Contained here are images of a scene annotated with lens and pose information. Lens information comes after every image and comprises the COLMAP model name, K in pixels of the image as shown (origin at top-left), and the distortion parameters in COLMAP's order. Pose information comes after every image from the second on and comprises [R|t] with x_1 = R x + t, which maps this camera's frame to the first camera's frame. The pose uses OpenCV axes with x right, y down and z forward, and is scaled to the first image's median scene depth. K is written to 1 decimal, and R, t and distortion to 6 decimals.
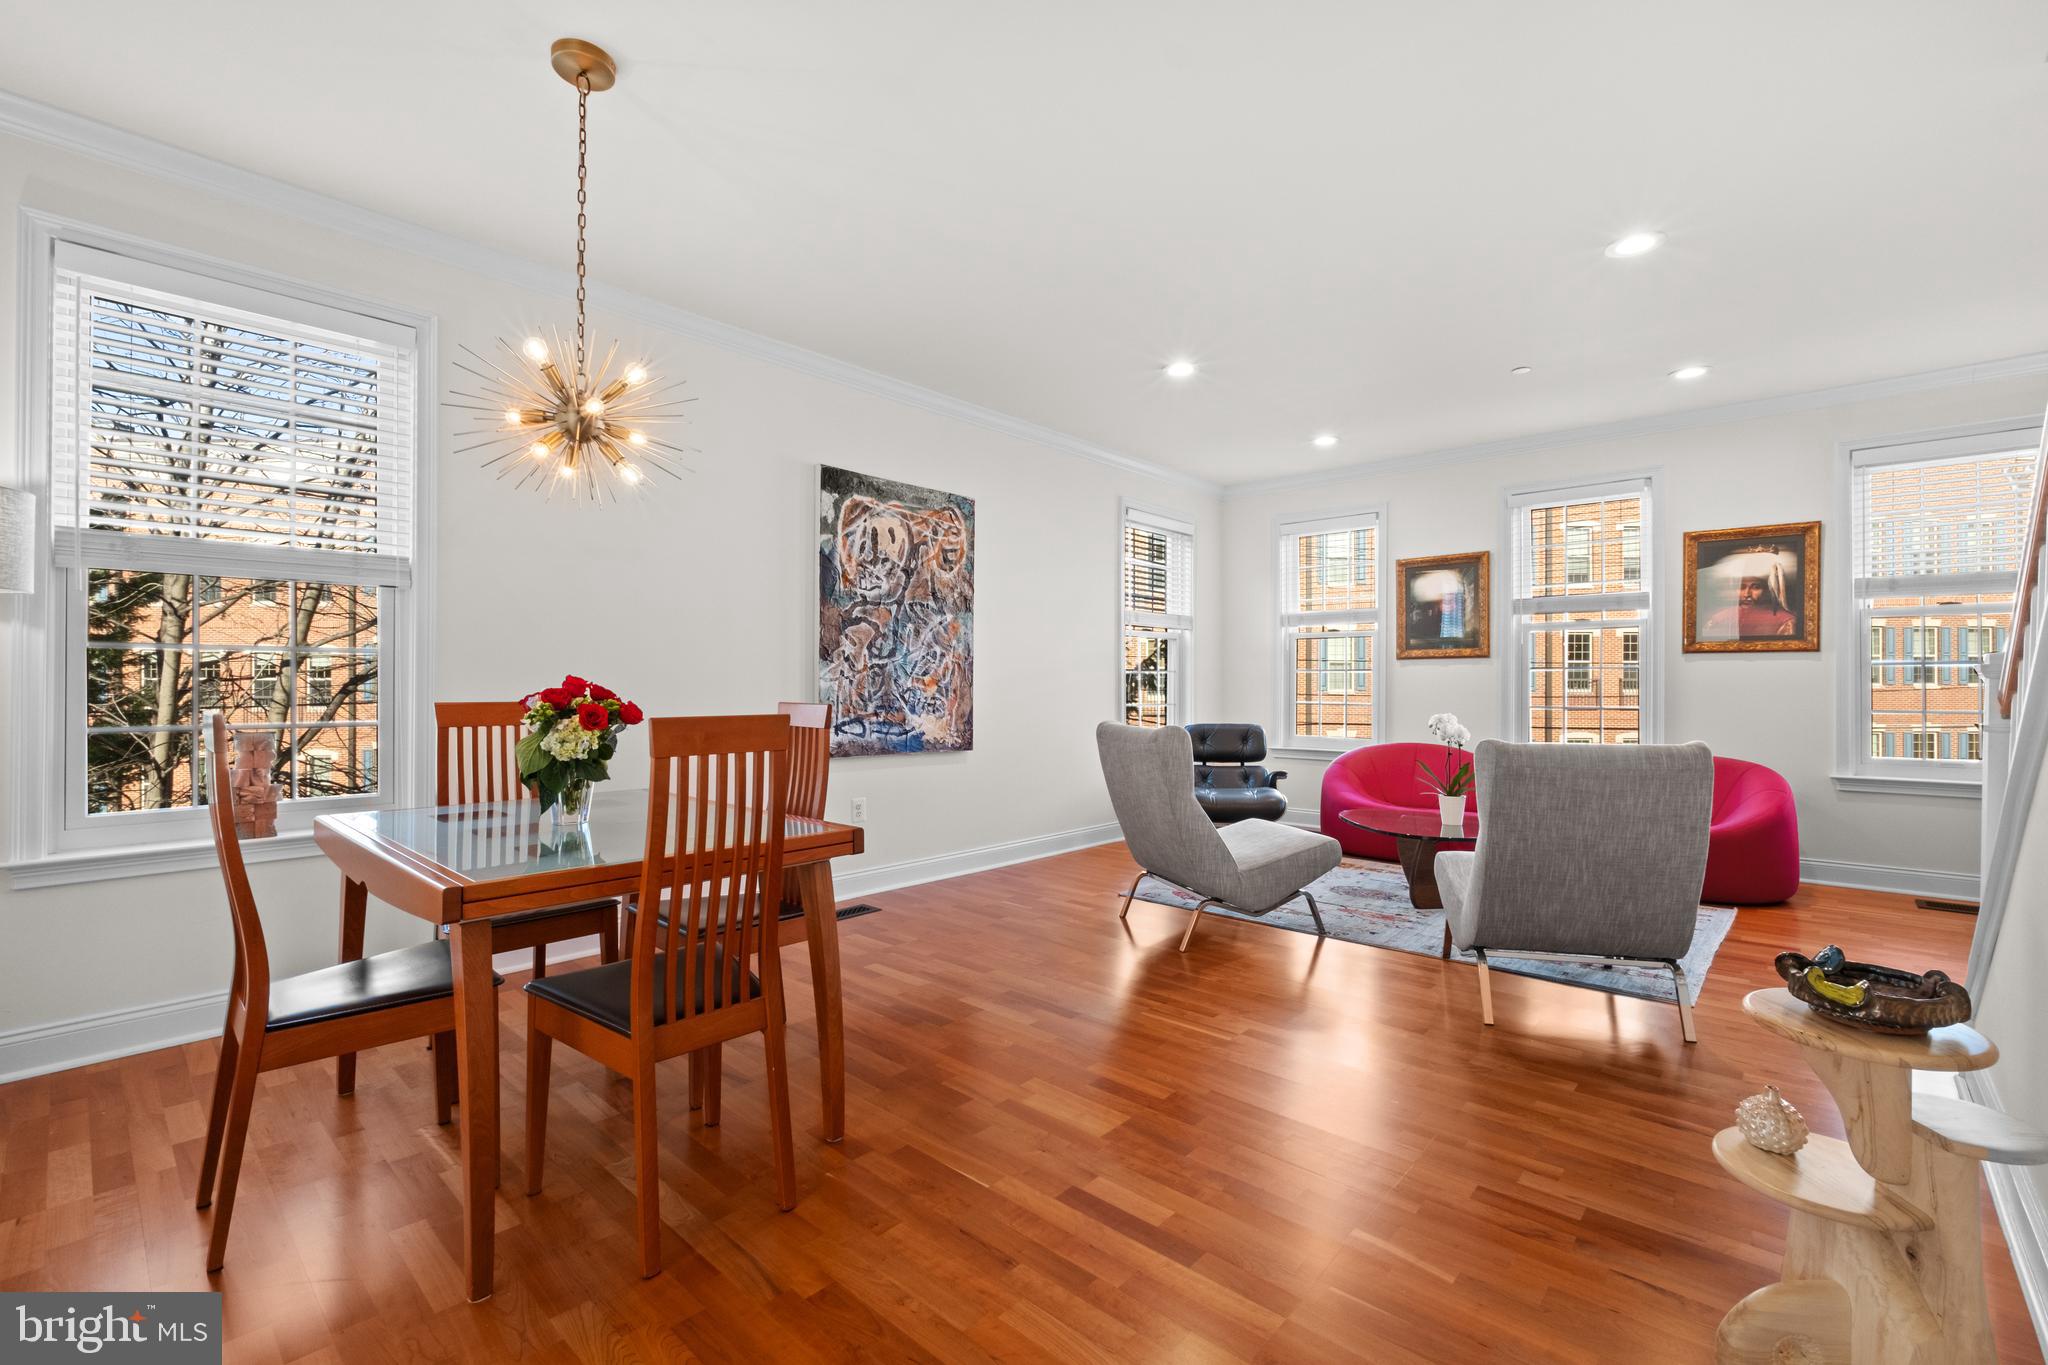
lens RADIAL K [[878.3, 0, 1037.2], [0, 878.3, 699.0], [0, 0, 1]] dist [-0.001330, -0.000032]
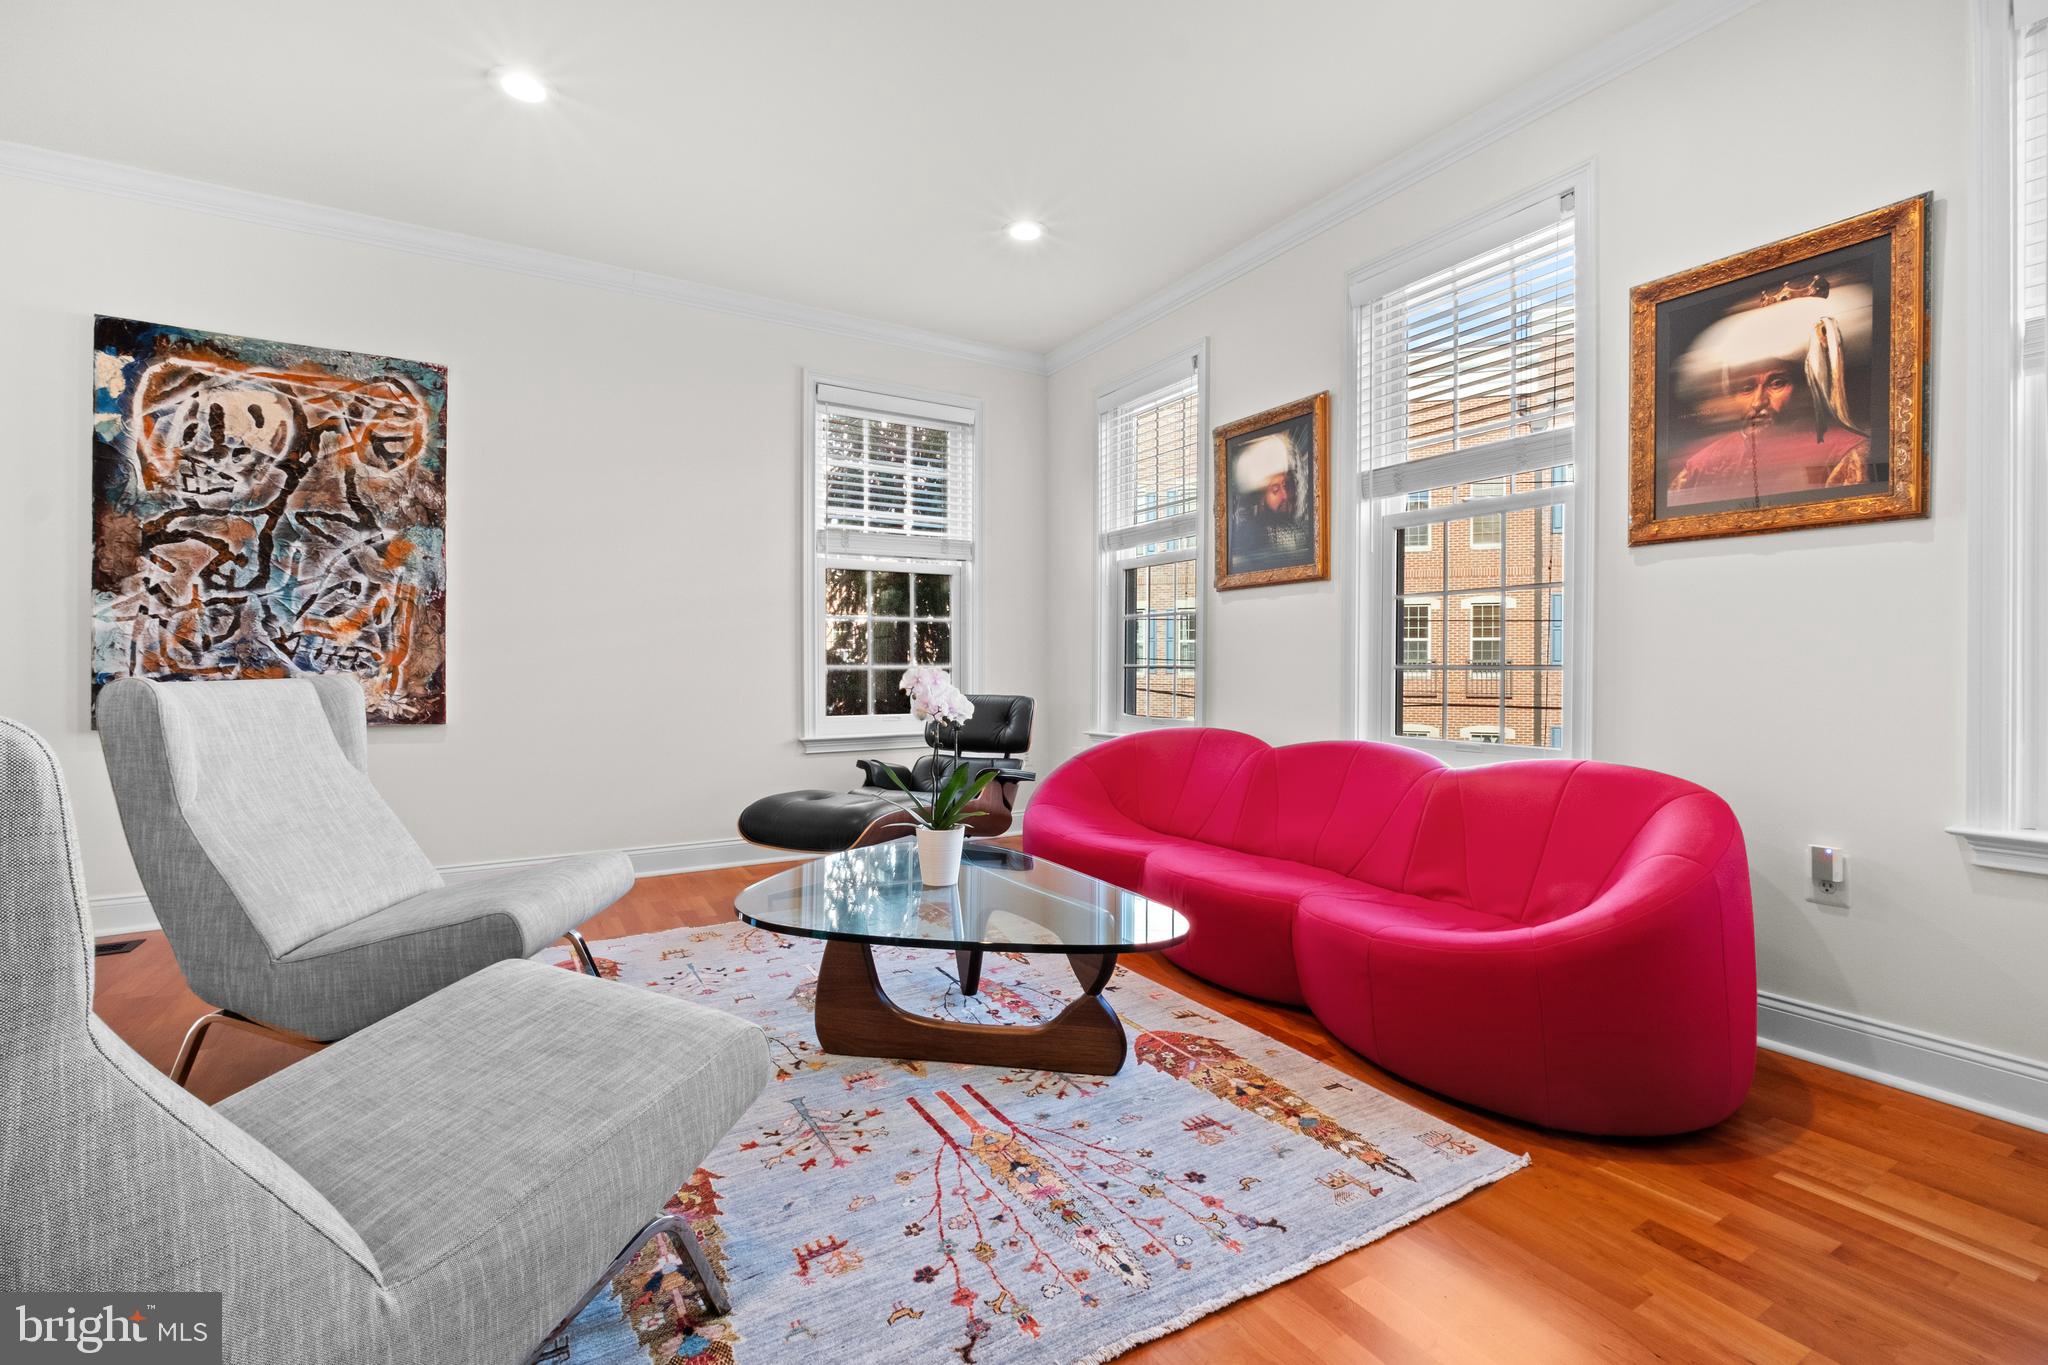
lens RADIAL K [[888.9, 0, 1027.0], [0, 888.9, 685.3], [0, 0, 1]] dist [-0.005243, -0.000252]
pose [[0.954575, 0.005935, -0.297913, 0.626638], [-0.004155, 0.999970, 0.006608, 0.022036], [0.297943, -0.005070, 0.954570, 0.495434]]
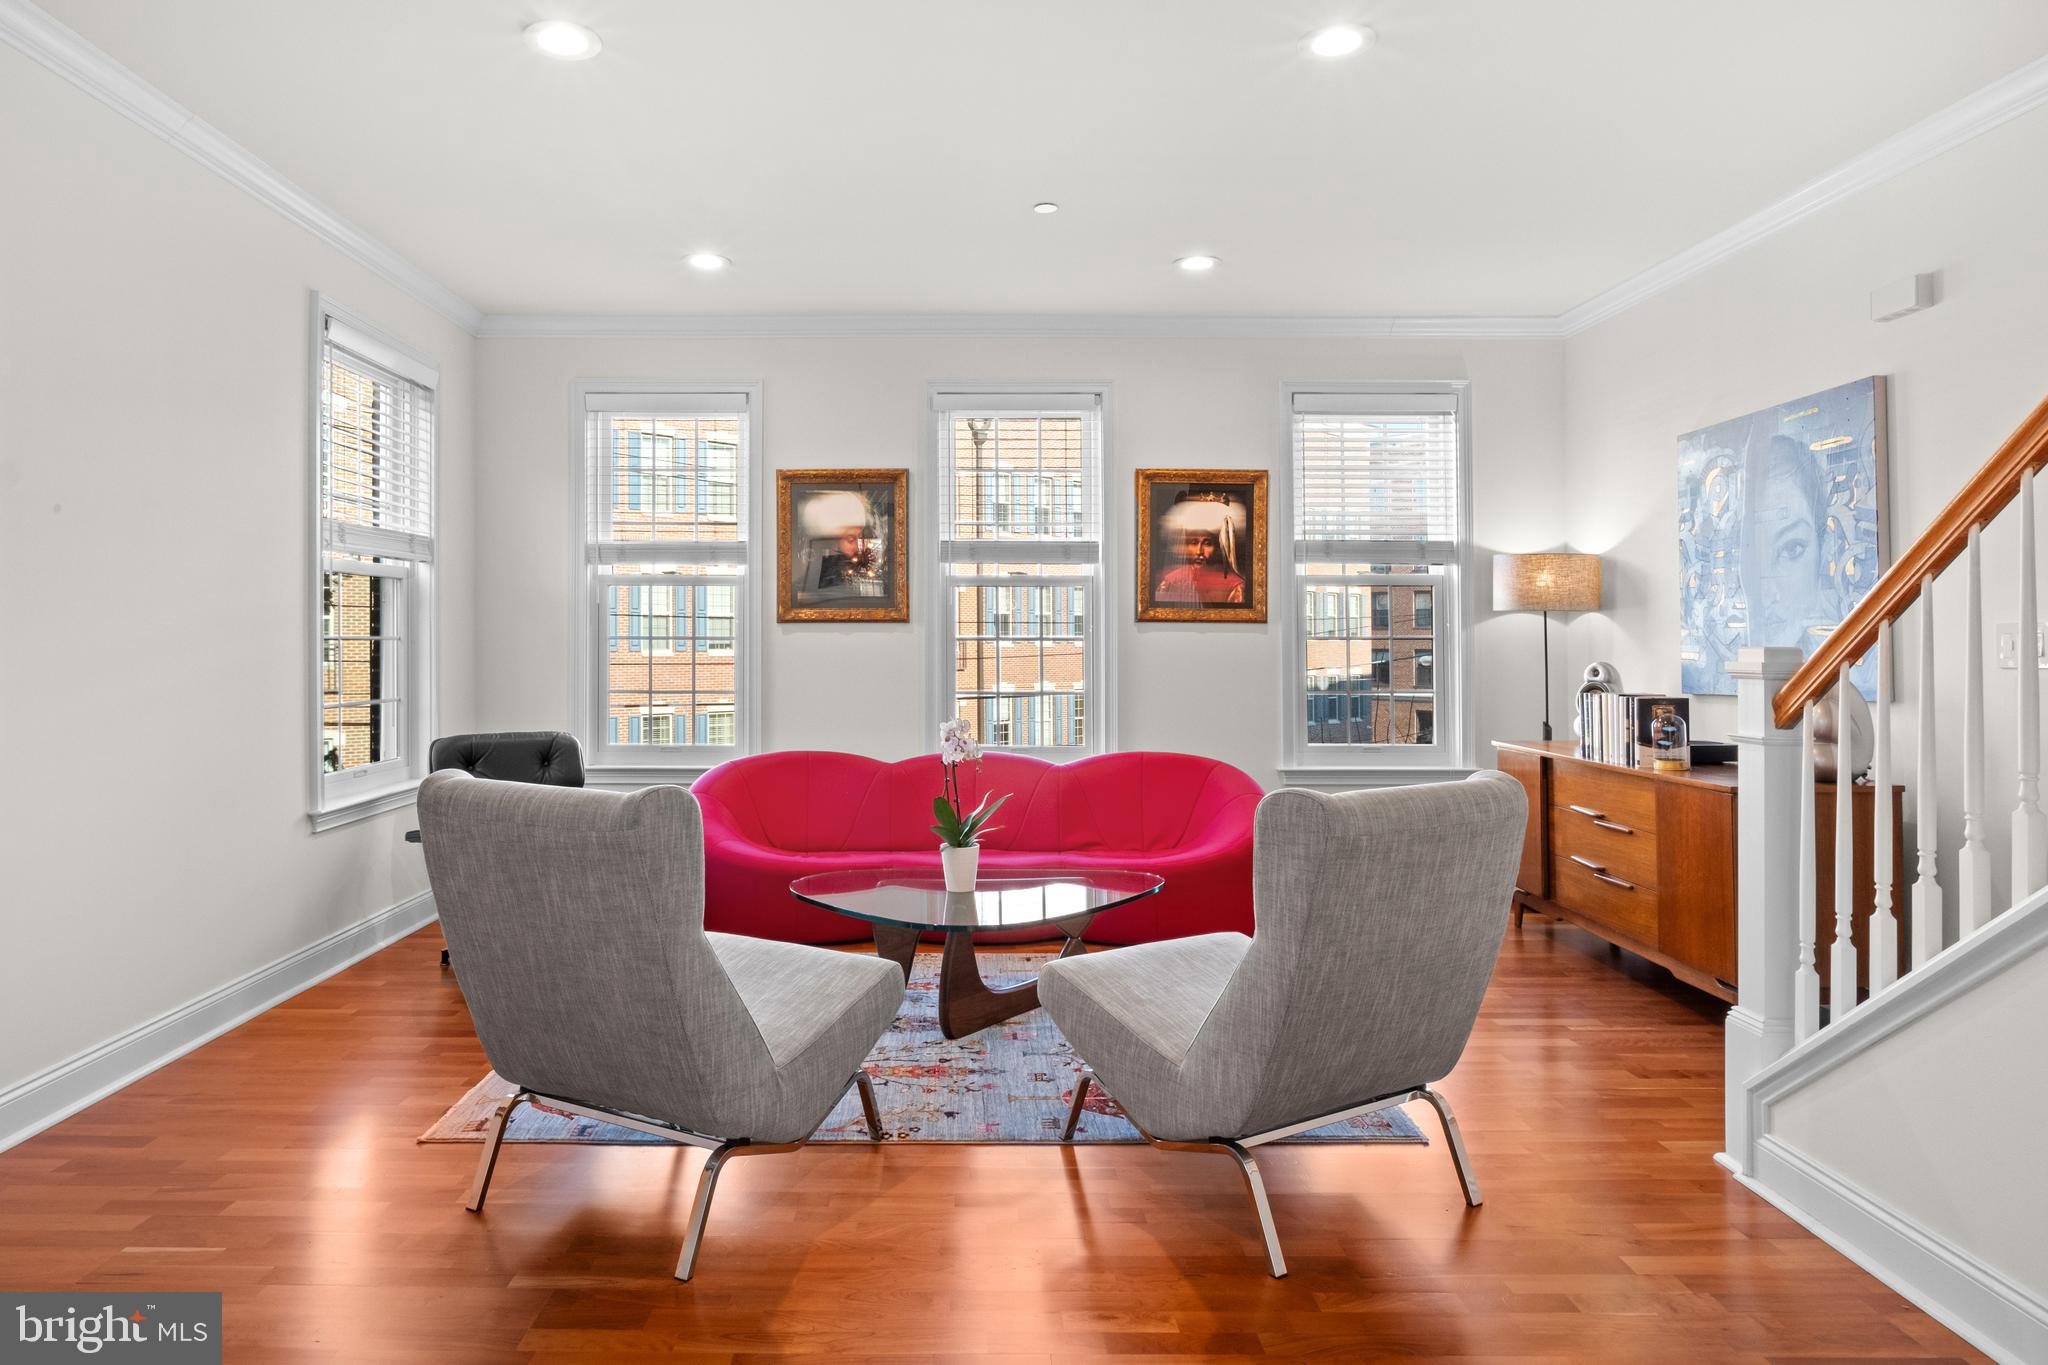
lens RADIAL K [[1199.7, 0, 955.7], [0, 1199.7, 648.1], [0, 0, 1]] dist [-0.026776, -0.000157]
pose [[0.749170, -0.003463, 0.662369, -0.105405], [0.009434, 0.999941, -0.005443, -0.027000], [-0.662311, 0.010327, 0.749158, 0.333832]]
